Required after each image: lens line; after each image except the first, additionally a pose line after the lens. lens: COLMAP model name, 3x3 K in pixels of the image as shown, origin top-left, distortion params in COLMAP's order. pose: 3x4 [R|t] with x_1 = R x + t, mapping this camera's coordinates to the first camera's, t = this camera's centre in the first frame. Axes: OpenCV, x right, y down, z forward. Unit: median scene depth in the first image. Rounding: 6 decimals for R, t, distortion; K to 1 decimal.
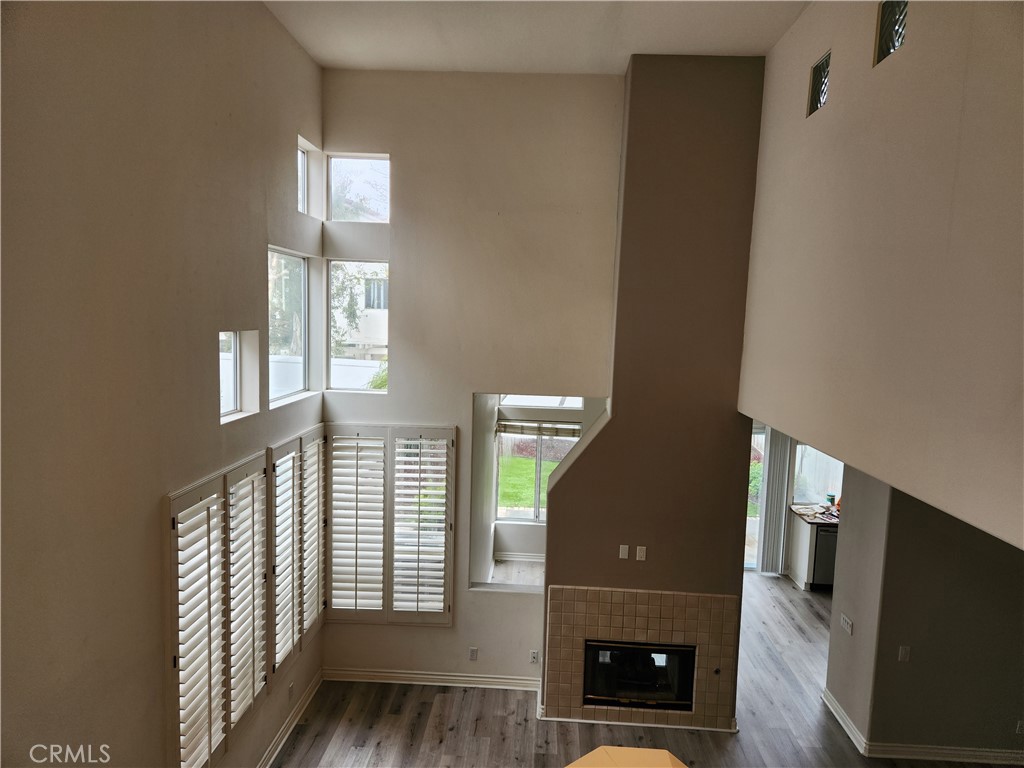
lens RADIAL K [[691.3, 0, 515.5], [0, 691.3, 387.6], [0, 0, 1]] dist [0.077344, -0.067551]
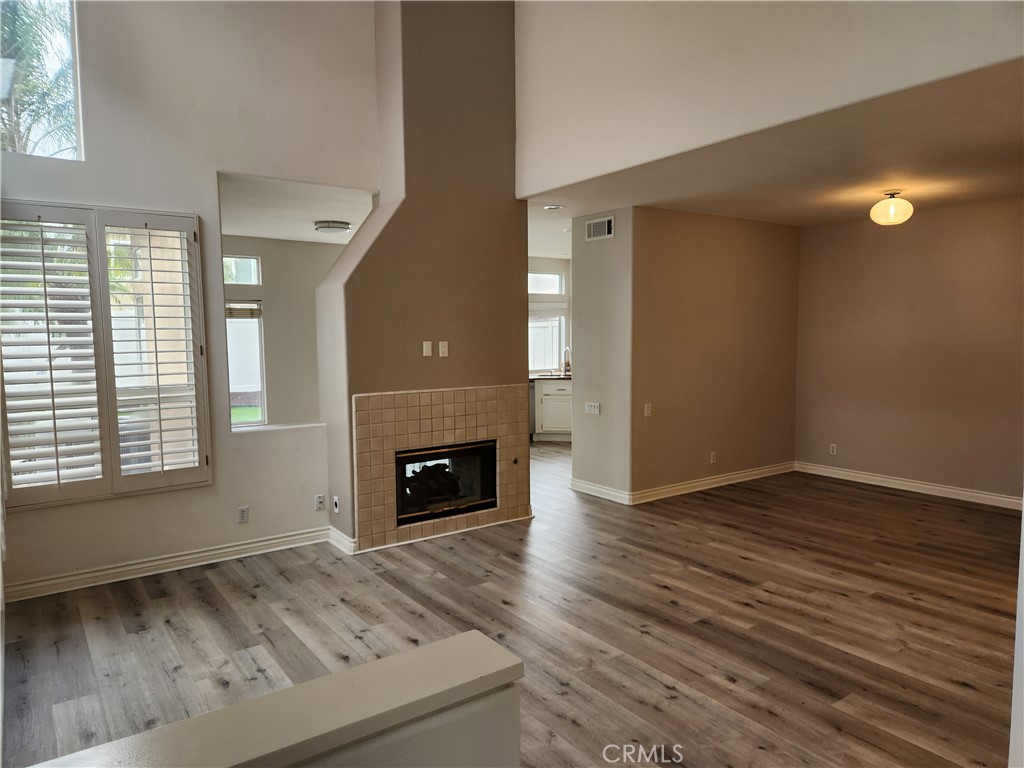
lens RADIAL K [[691.3, 0, 515.5], [0, 691.3, 387.6], [0, 0, 1]] dist [0.077344, -0.067551]
pose [[0.784688, -0.089845, 0.613345, -0.317217], [0.099891, 0.994837, 0.017931, 0.279410], [-0.611789, 0.047197, 0.789612, 0.202062]]
